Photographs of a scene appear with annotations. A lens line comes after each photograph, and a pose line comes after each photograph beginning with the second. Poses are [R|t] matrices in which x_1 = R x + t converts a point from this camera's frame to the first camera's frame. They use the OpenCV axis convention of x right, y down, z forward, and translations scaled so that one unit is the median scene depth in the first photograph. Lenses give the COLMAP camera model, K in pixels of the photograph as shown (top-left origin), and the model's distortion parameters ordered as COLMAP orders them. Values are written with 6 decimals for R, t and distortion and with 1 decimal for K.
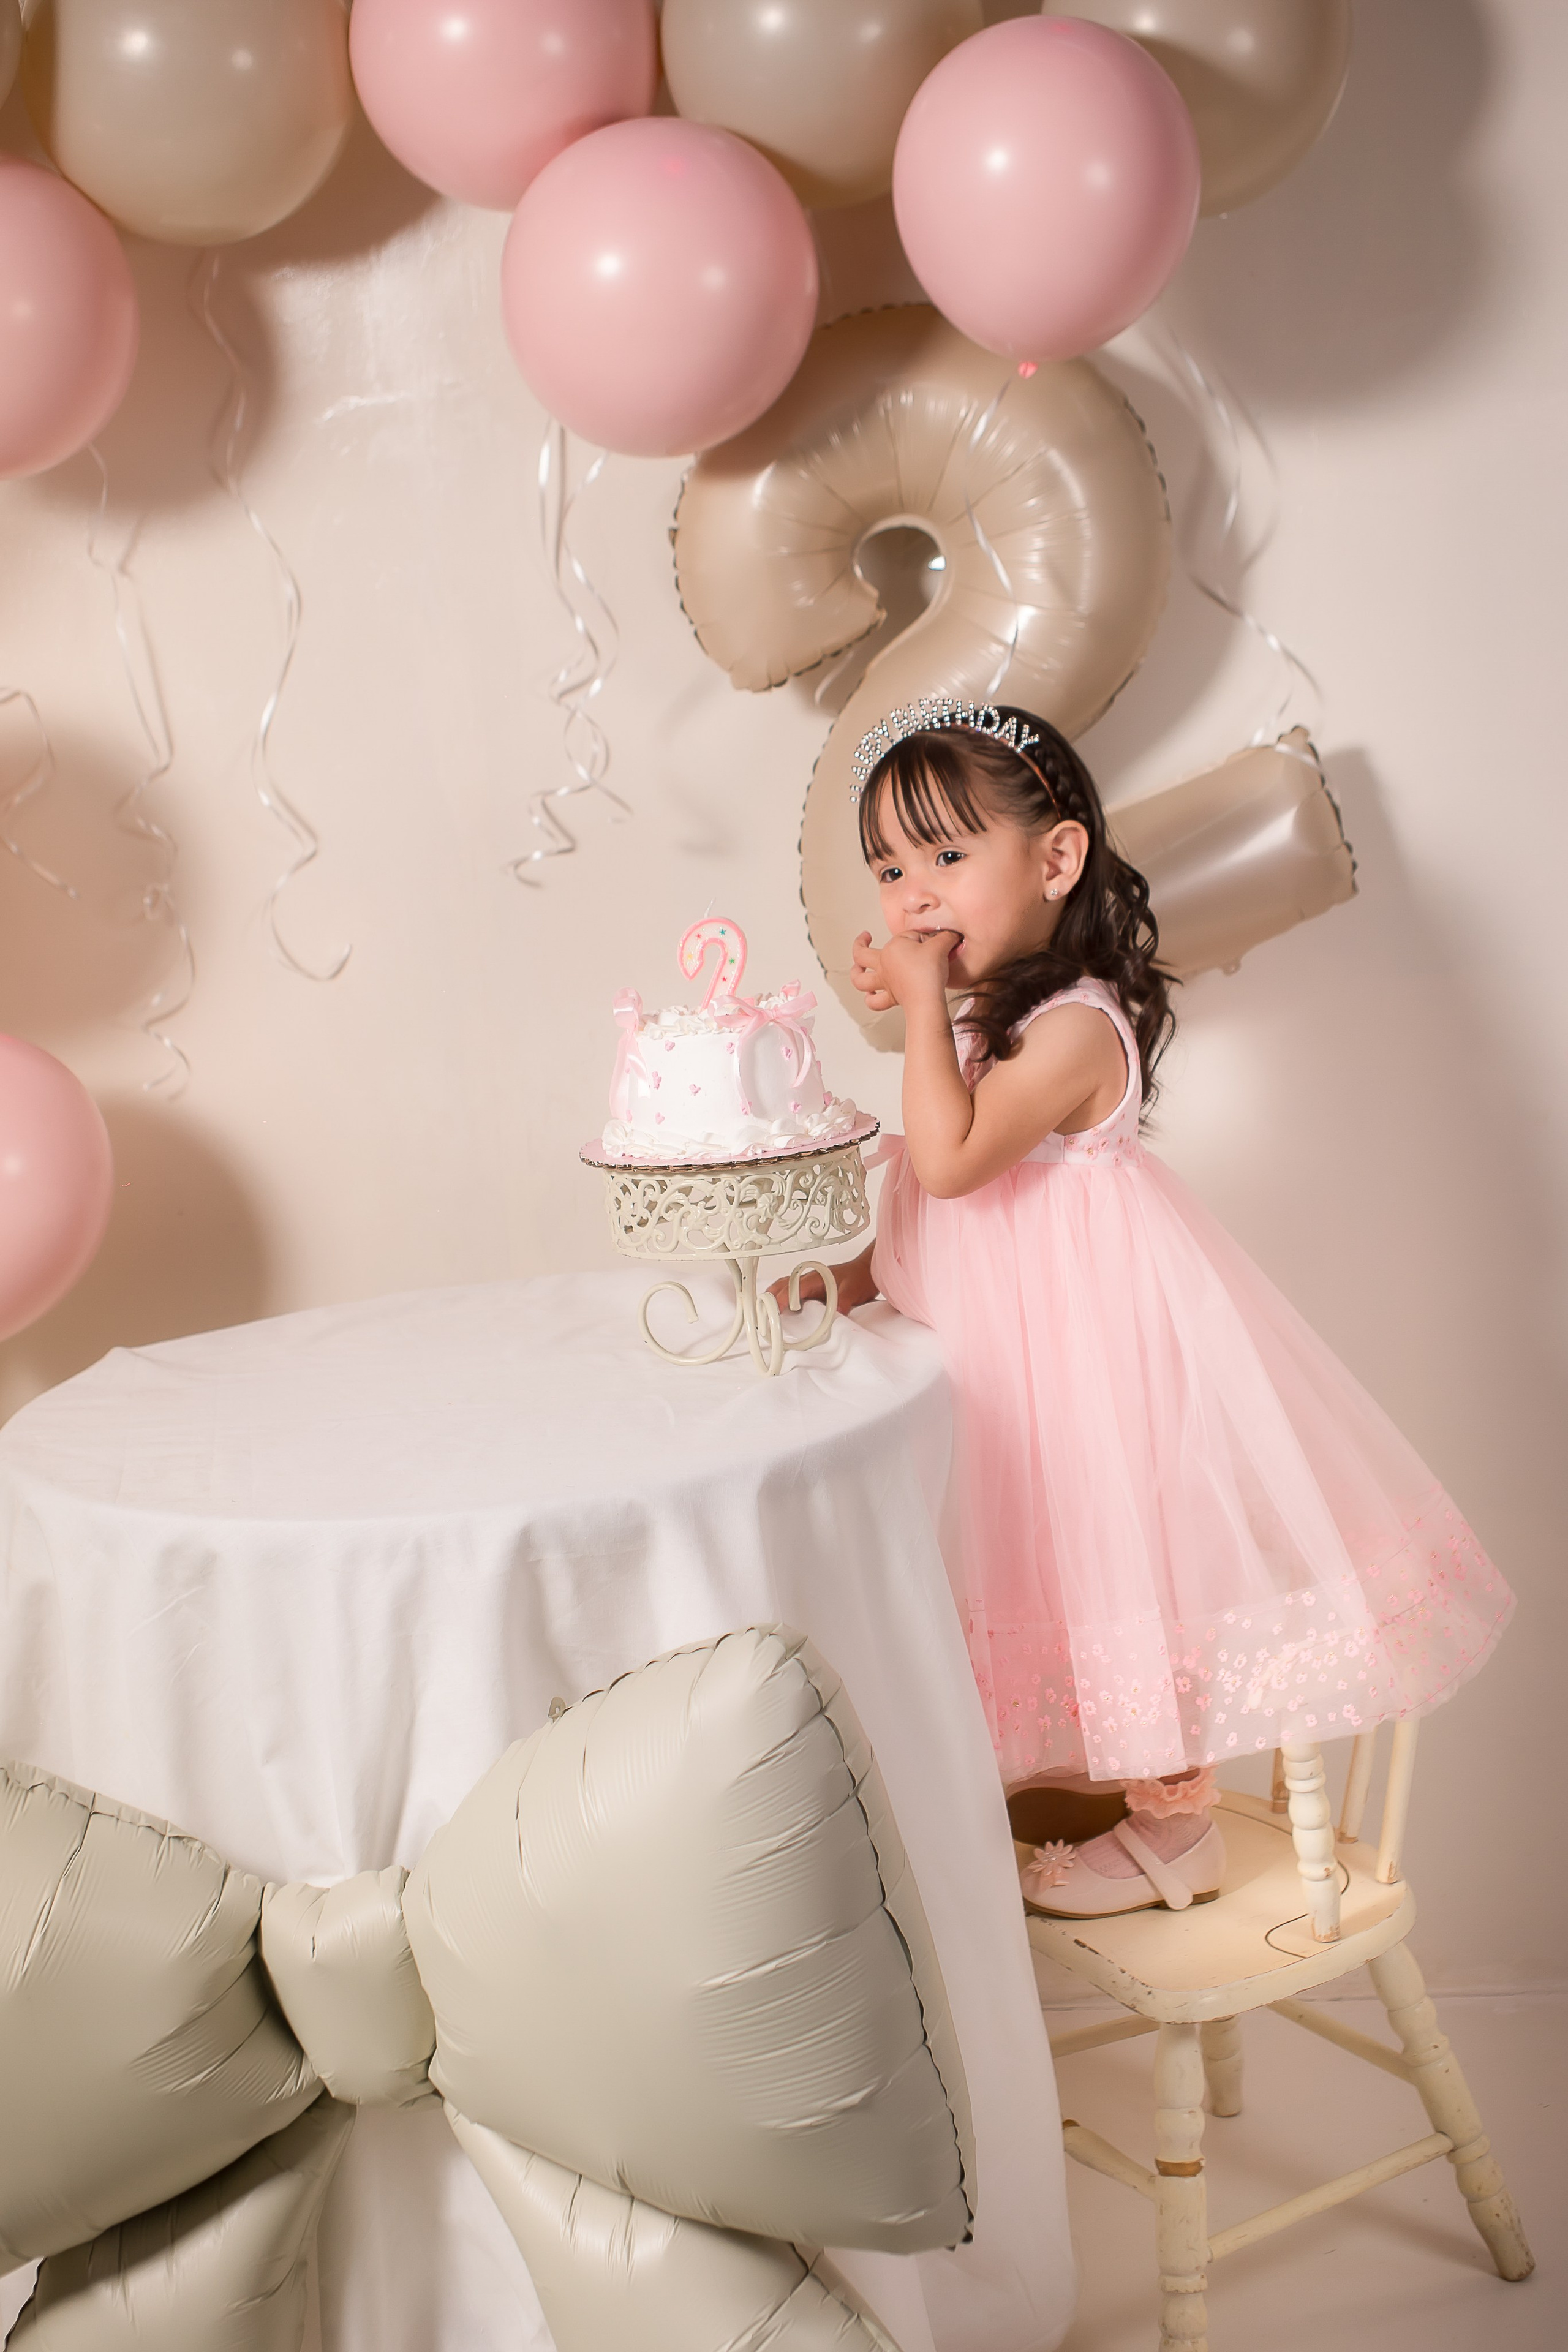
lens RADIAL K [[3465.7, 0, 765.1], [0, 3465.7, 1181.2], [0, 0, 1]] dist [-0.042285, 0.000000]
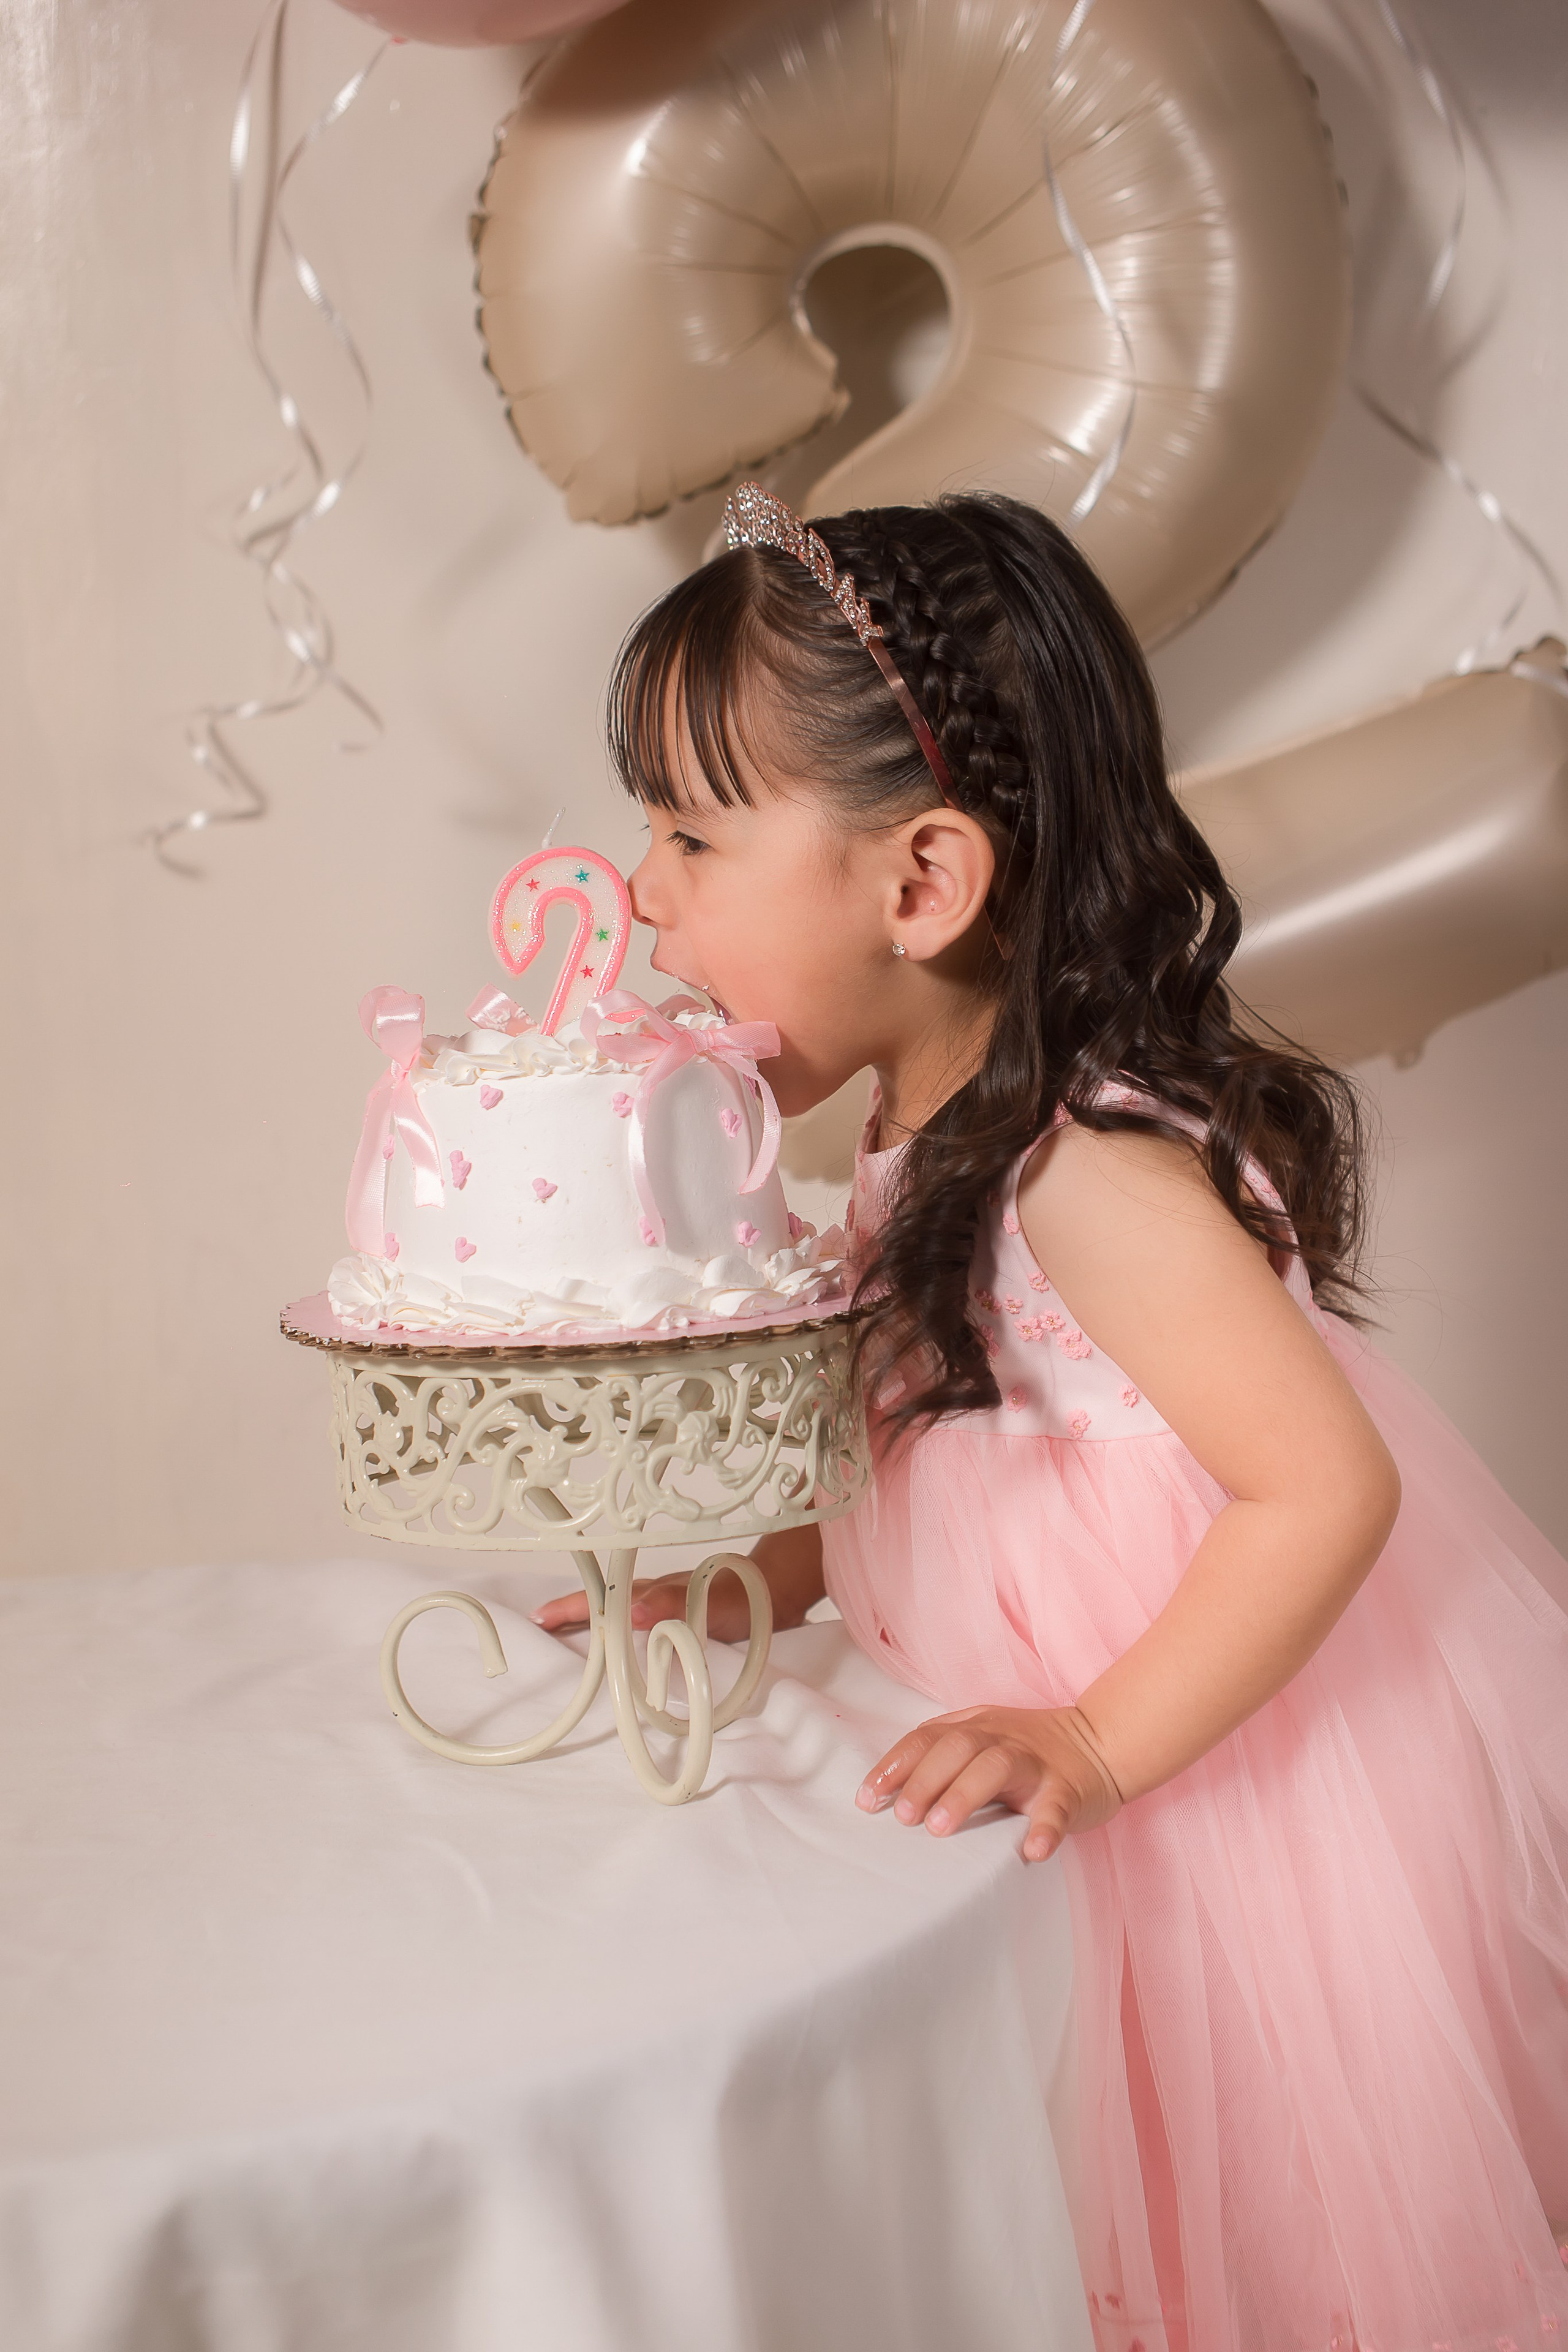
lens RADIAL K [[3465.7, 0, 796.1], [0, 3465.7, 1161.0], [0, 0, 1]] dist [-0.042285, 0.000000]
pose [[0.991707, 0.033433, 0.124098, -0.041164], [-0.022214, 0.995630, -0.090709, 0.010927], [-0.126589, 0.087200, 0.988115, 0.481900]]
